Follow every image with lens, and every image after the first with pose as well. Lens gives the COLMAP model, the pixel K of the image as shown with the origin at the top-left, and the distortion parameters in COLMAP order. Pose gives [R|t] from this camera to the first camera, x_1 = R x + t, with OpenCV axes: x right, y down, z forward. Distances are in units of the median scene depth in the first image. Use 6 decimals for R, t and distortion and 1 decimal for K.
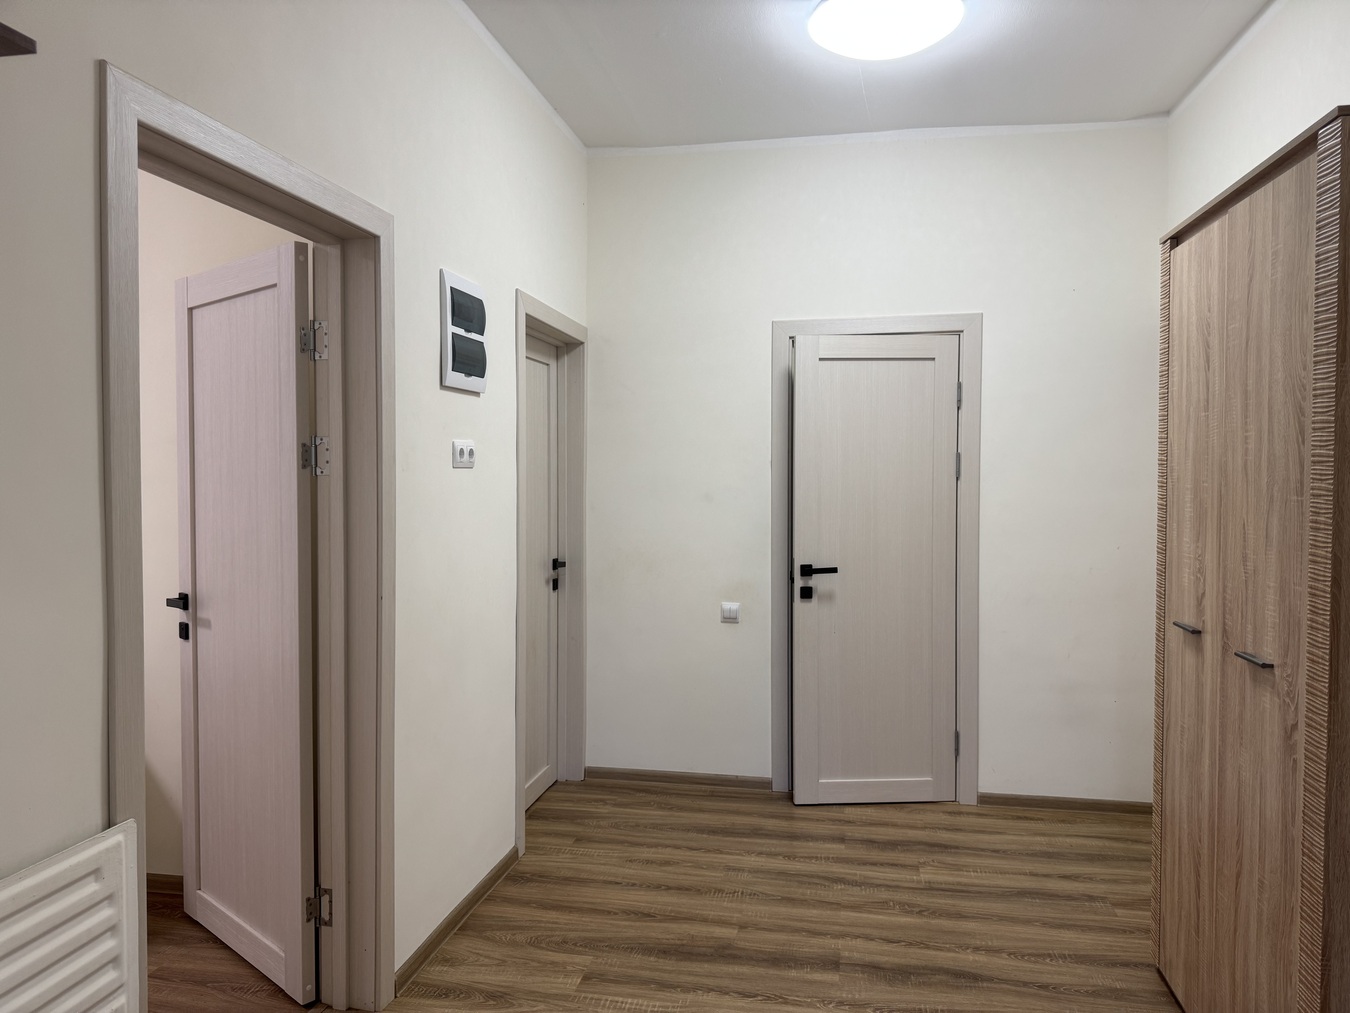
lens RADIAL K [[965.8, 0, 680.3], [0, 965.8, 496.1], [0, 0, 1]] dist [0.038685, -0.038297]
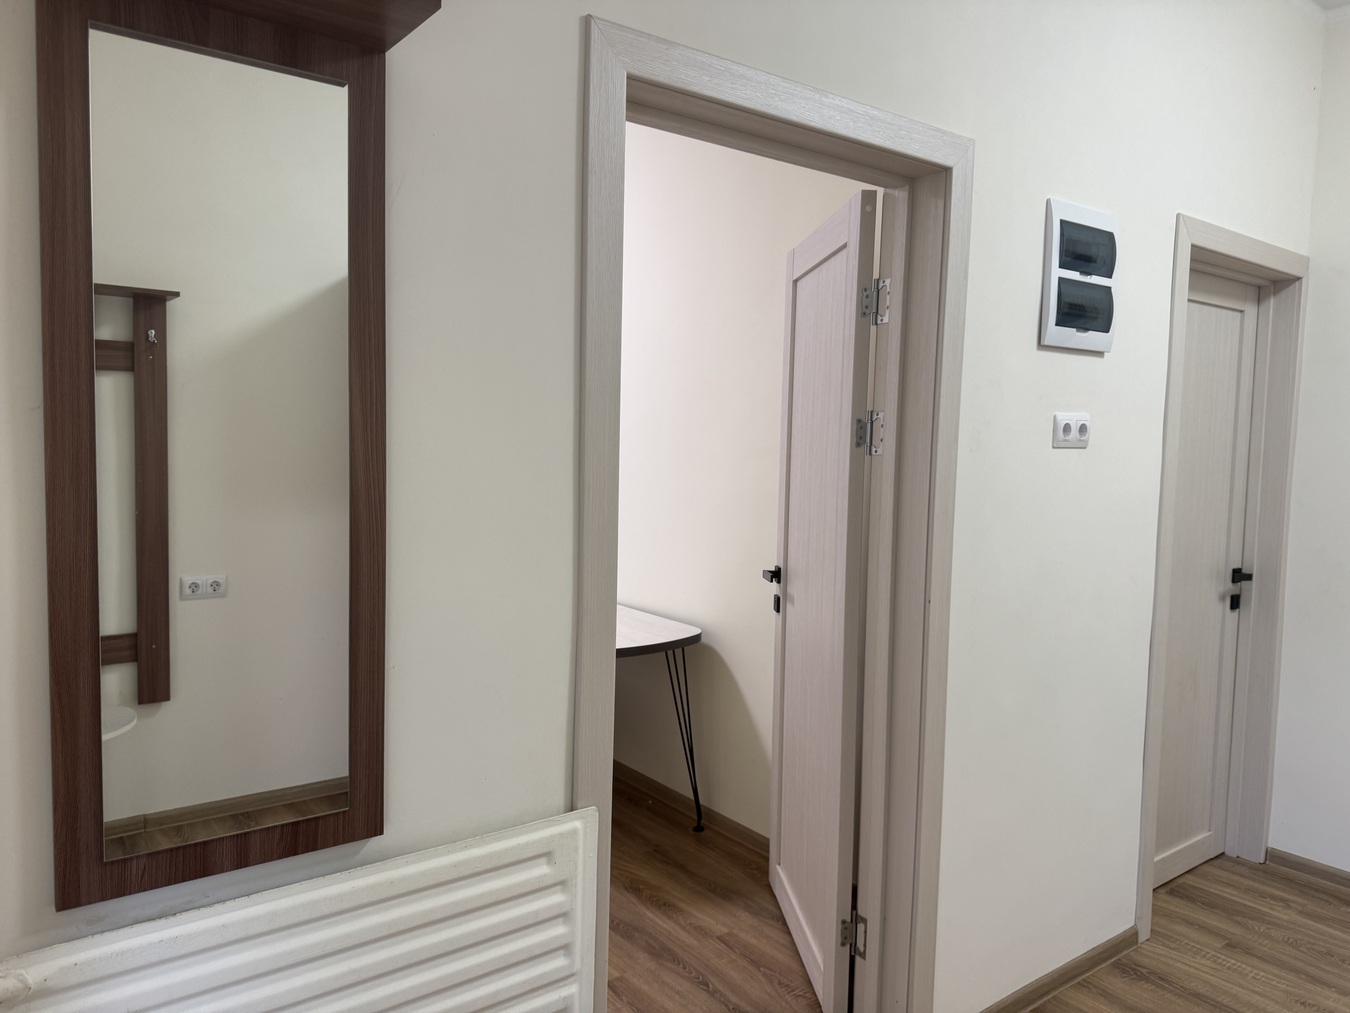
lens RADIAL K [[965.8, 0, 680.6], [0, 965.8, 503.4], [0, 0, 1]] dist [0.038685, -0.038297]
pose [[0.746172, 0.057292, -0.663284, 0.079497], [-0.033560, 0.998261, 0.048472, -0.013371], [0.664907, -0.013909, 0.746797, 0.214644]]
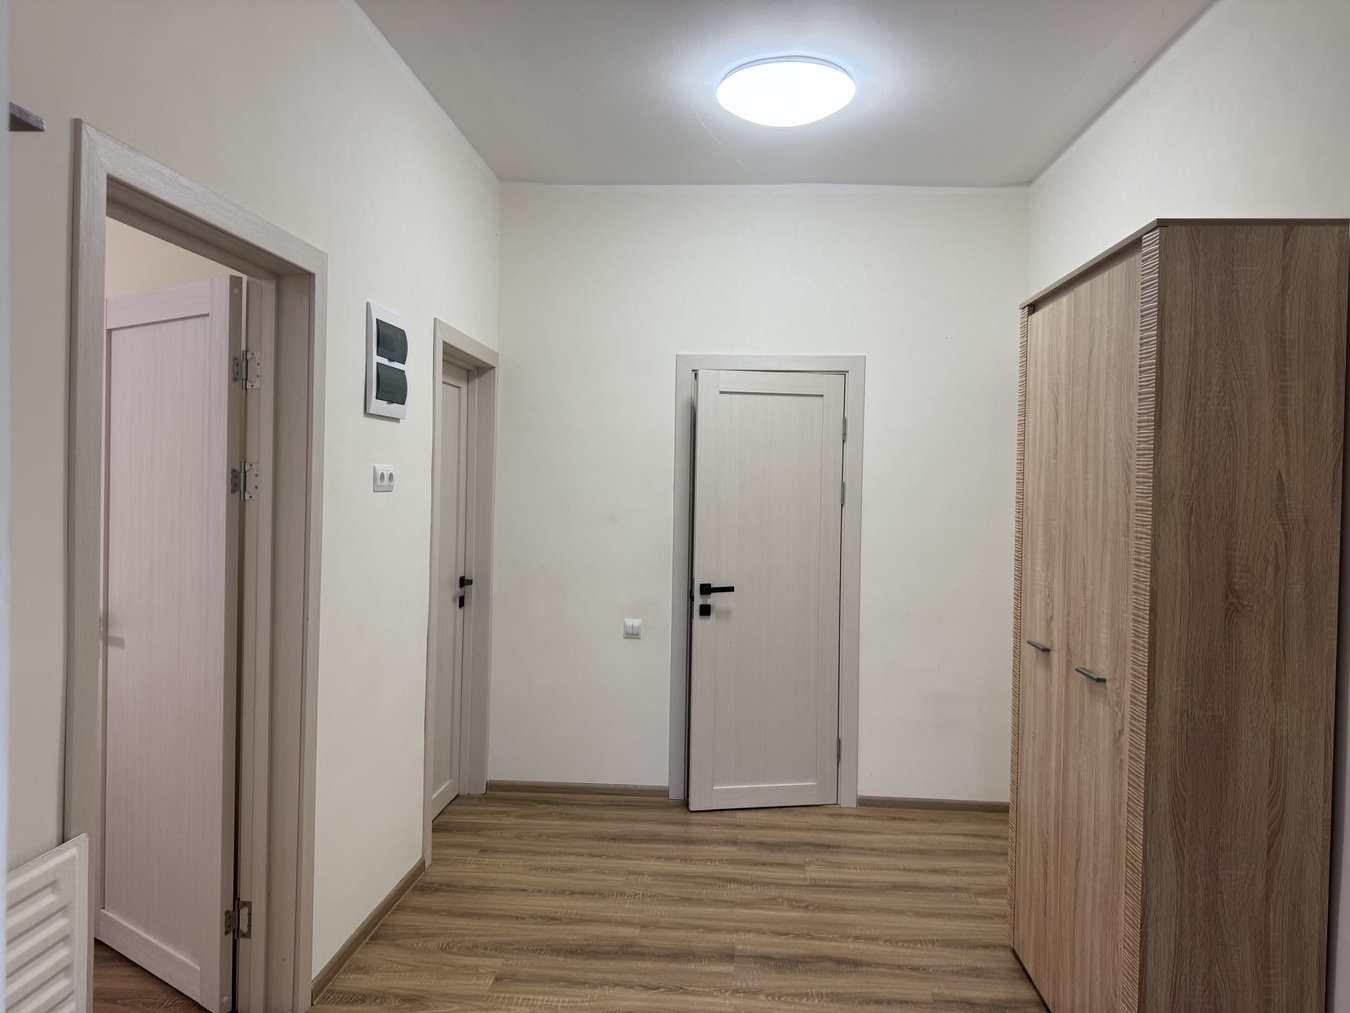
lens RADIAL K [[965.8, 0, 684.3], [0, 965.8, 487.0], [0, 0, 1]] dist [0.038685, -0.038297]
pose [[0.992507, 0.018390, 0.120796, -0.033506], [-0.016018, 0.999660, -0.020576, -0.020231], [-0.121133, 0.018487, 0.992464, -0.082924]]
